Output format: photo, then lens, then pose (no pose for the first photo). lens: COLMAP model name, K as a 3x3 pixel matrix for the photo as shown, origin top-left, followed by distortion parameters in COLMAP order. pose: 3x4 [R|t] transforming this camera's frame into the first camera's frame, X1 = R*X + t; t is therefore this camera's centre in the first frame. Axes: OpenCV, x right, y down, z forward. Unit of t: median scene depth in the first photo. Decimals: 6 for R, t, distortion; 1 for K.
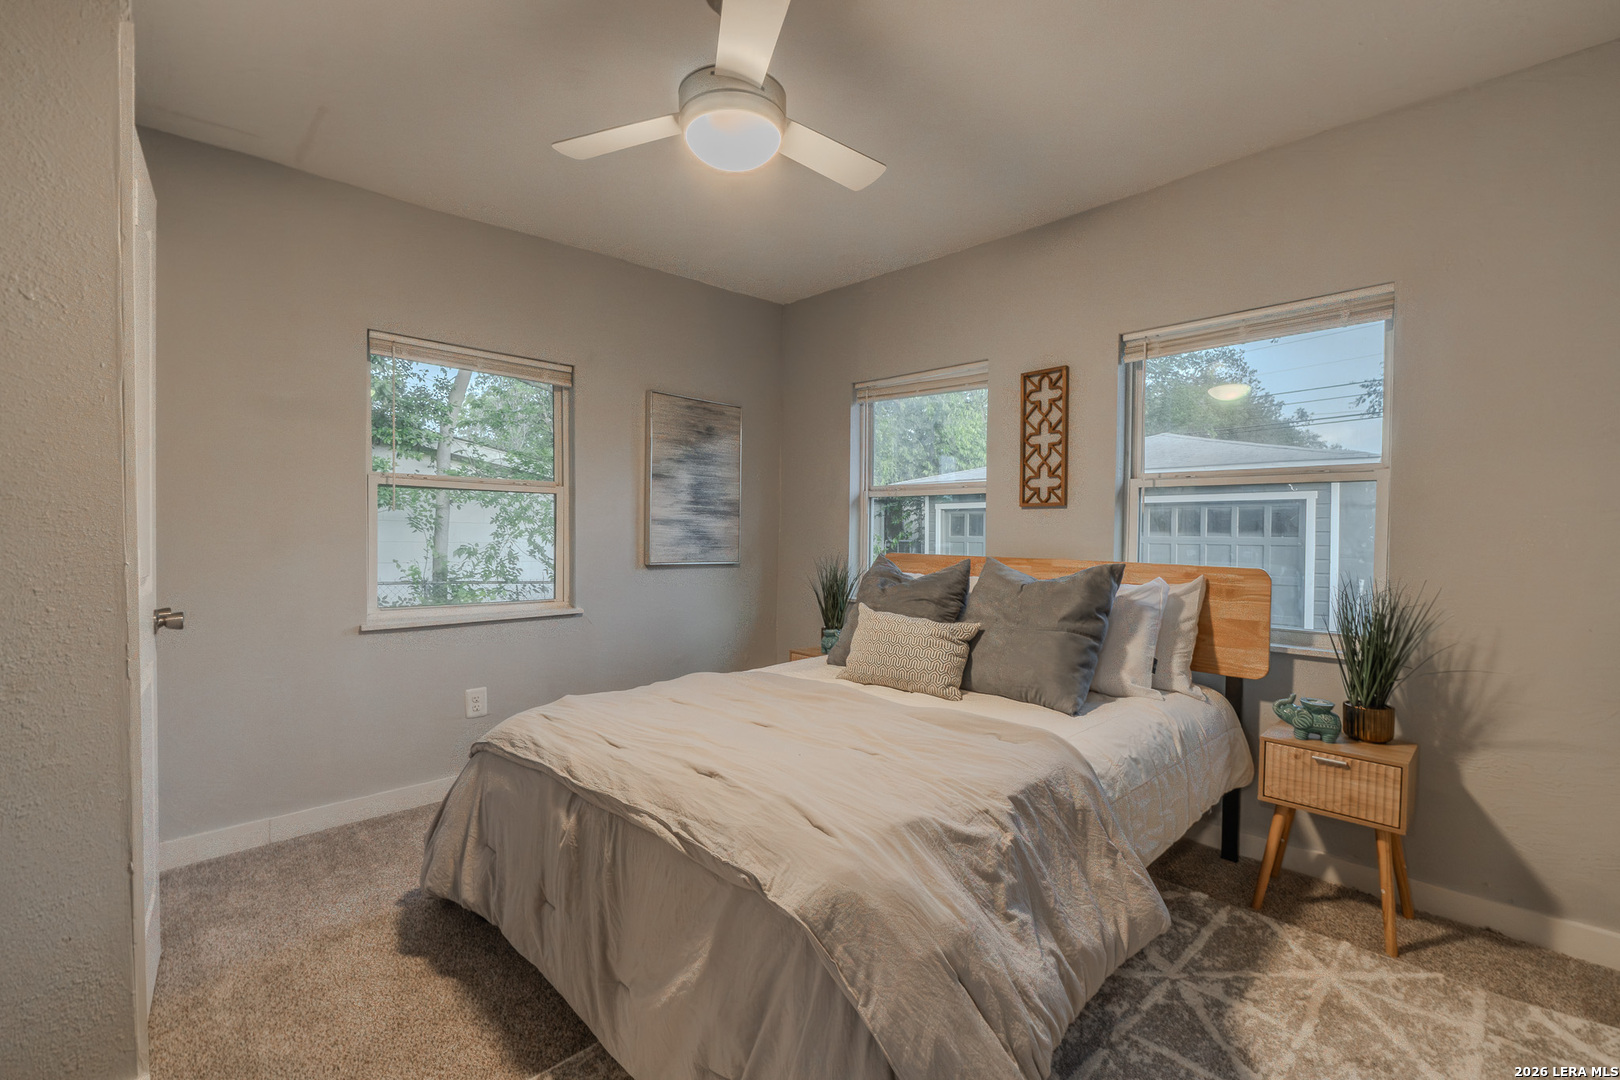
lens RADIAL K [[714.5, 0, 812.8], [0, 714.5, 543.4], [0, 0, 1]] dist [-0.003614, 0.000217]
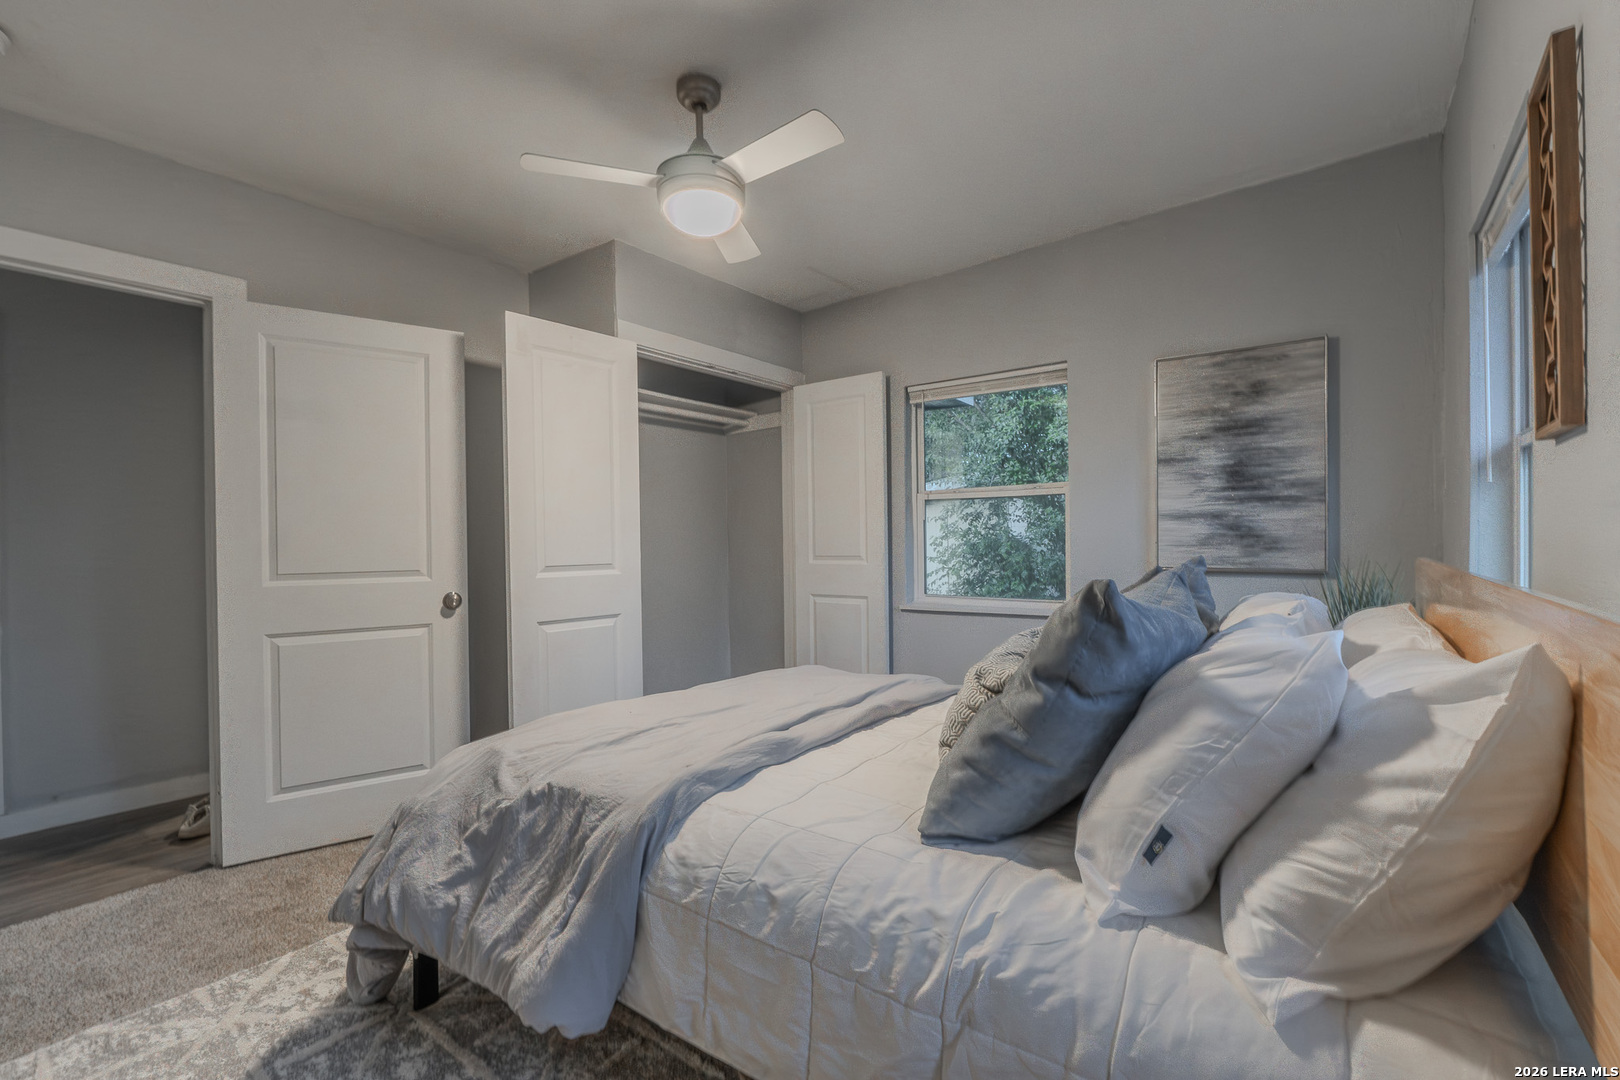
lens RADIAL K [[707.3, 0, 802.7], [0, 707.3, 542.7], [0, 0, 1]] dist [-0.000346, 0.000594]
pose [[0.146417, -0.005675, -0.989207, 0.617193], [0.002928, 0.999982, -0.005303, 0.002806], [0.989219, -0.002120, 0.146431, 0.550281]]
